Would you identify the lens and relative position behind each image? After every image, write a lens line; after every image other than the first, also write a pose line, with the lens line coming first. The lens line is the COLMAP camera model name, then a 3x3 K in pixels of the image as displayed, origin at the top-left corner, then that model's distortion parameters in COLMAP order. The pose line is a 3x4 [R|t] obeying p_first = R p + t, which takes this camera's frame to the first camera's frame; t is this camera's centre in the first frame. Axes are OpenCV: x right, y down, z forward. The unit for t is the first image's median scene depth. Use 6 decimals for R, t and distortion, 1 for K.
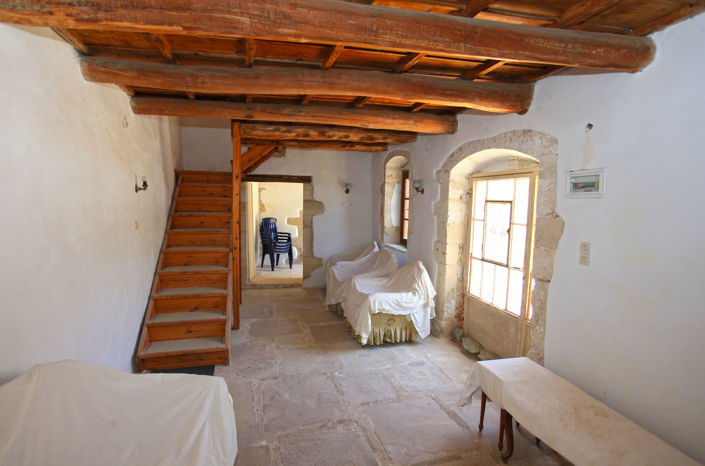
lens RADIAL K [[343.5, 0, 352.5], [0, 343.5, 233.0], [0, 0, 1]] dist [-0.070732, 0.030247]
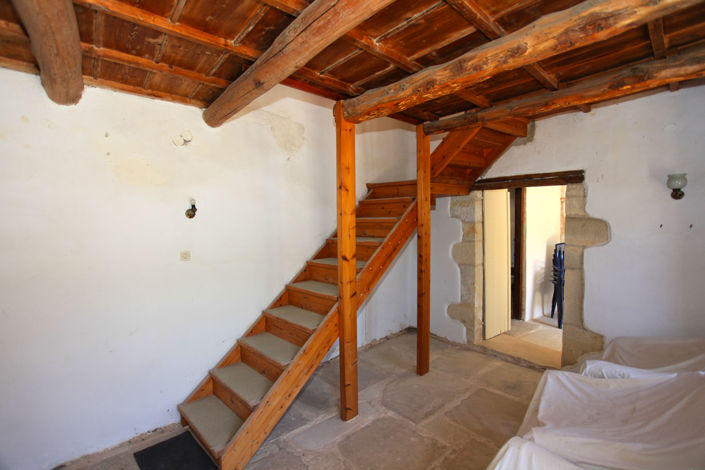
lens RADIAL K [[343.5, 0, 352.5], [0, 343.5, 235.0], [0, 0, 1]] dist [-0.070732, 0.030247]
pose [[0.479852, 0.023467, -0.877035, 0.245253], [-0.056261, 0.998408, -0.004068, -0.075527], [0.875544, 0.051295, 0.480408, 0.739298]]
